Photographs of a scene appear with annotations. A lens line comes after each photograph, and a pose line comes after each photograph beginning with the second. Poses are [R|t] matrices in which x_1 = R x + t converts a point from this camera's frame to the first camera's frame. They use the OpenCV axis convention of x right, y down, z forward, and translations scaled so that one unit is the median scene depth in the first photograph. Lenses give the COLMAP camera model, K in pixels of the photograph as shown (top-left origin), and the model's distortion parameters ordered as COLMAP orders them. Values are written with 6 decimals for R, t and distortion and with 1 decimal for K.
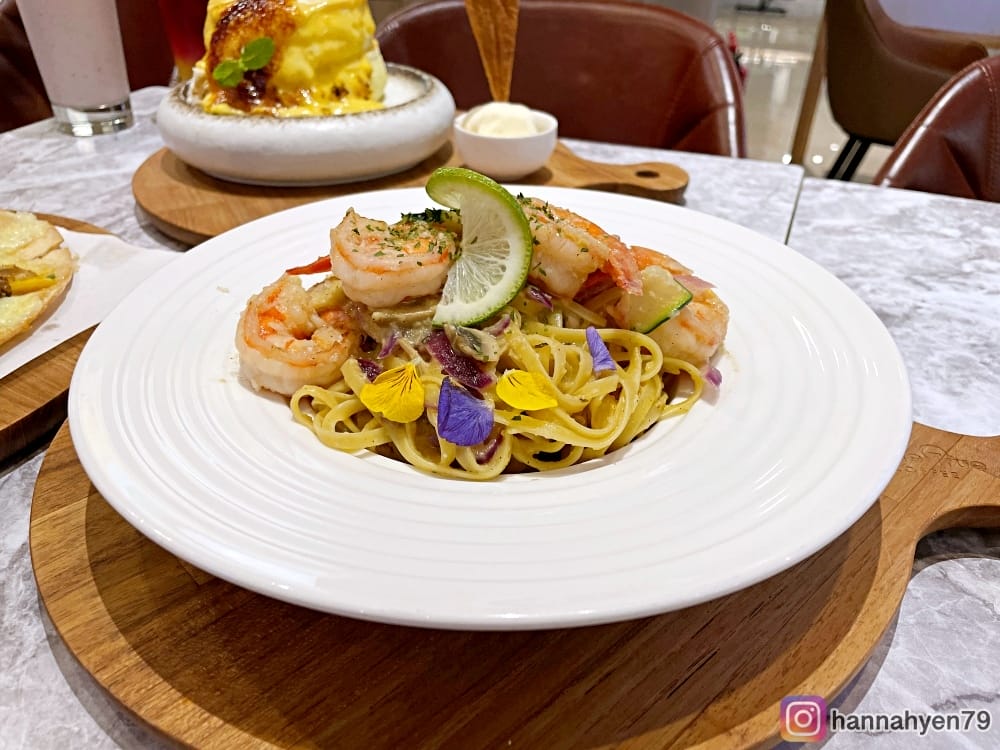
lens RADIAL K [[754.2, 0, 505.2], [0, 754.2, 354.5], [0, 0, 1]] dist [-0.000411, -0.003293]
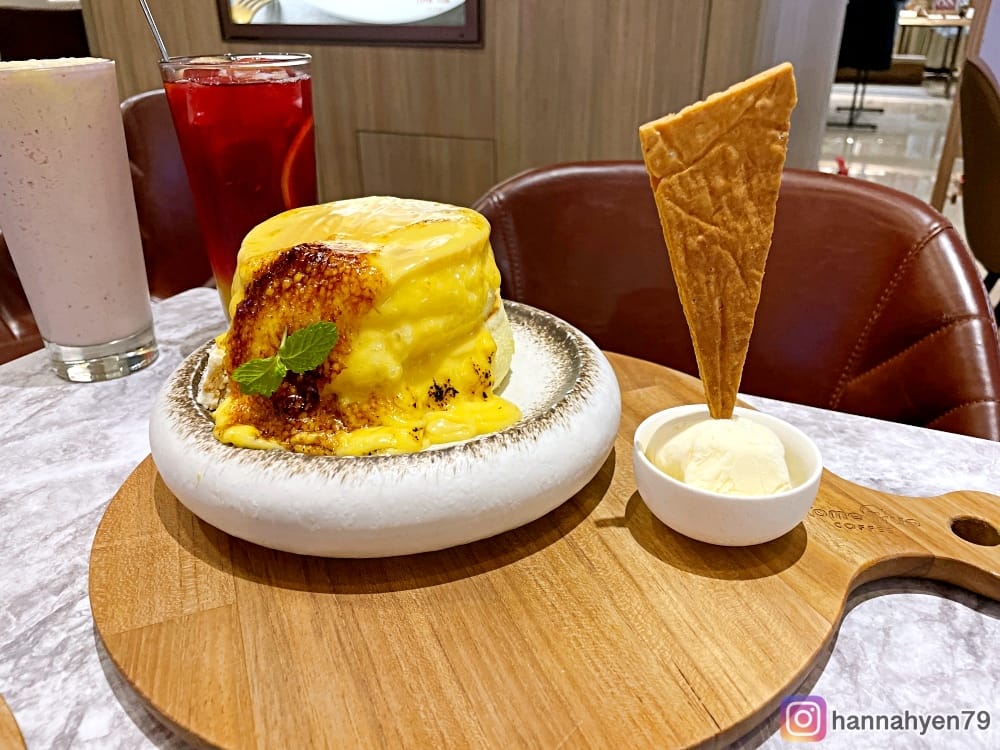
lens RADIAL K [[749.7, 0, 500.0], [0, 749.7, 375.0], [0, 0, 1]] dist [0.013521, 0.001376]
pose [[0.994897, 0.023140, -0.098207, -0.120327], [-0.033378, 0.994024, -0.103931, -0.313180], [0.095215, 0.106679, 0.989724, 0.431260]]
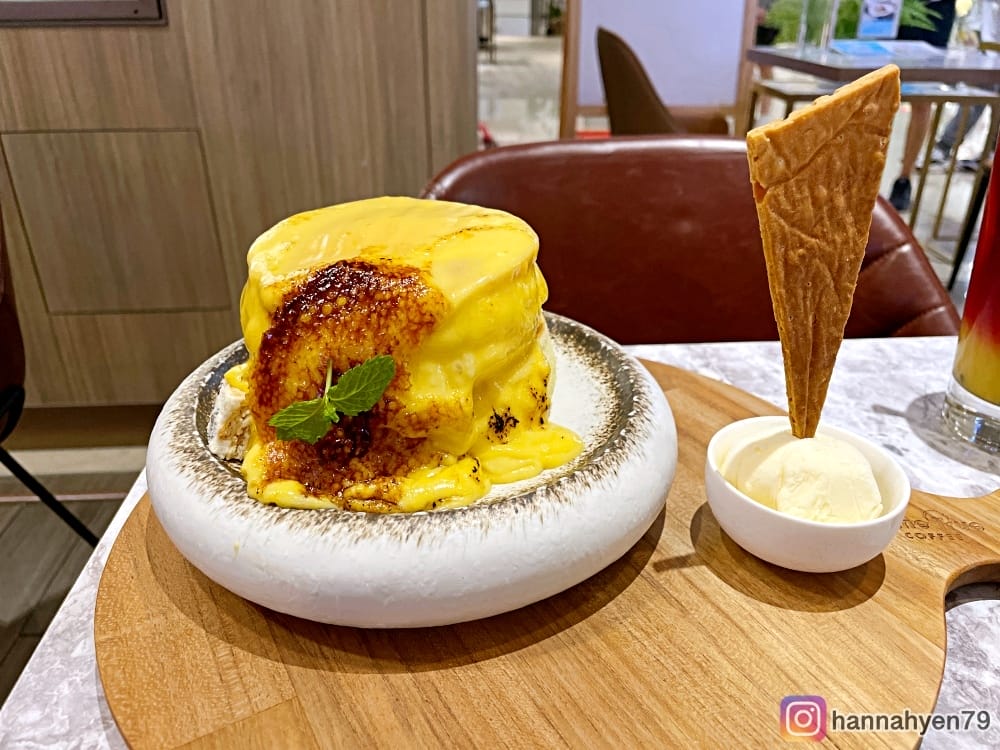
lens RADIAL K [[754.2, 0, 505.2], [0, 754.2, 354.5], [0, 0, 1]] dist [-0.000411, -0.003293]
pose [[0.998278, -0.020446, 0.054979, -0.254857], [0.025483, 0.995383, -0.092536, -0.361568], [-0.052833, 0.093777, 0.994190, 0.486514]]
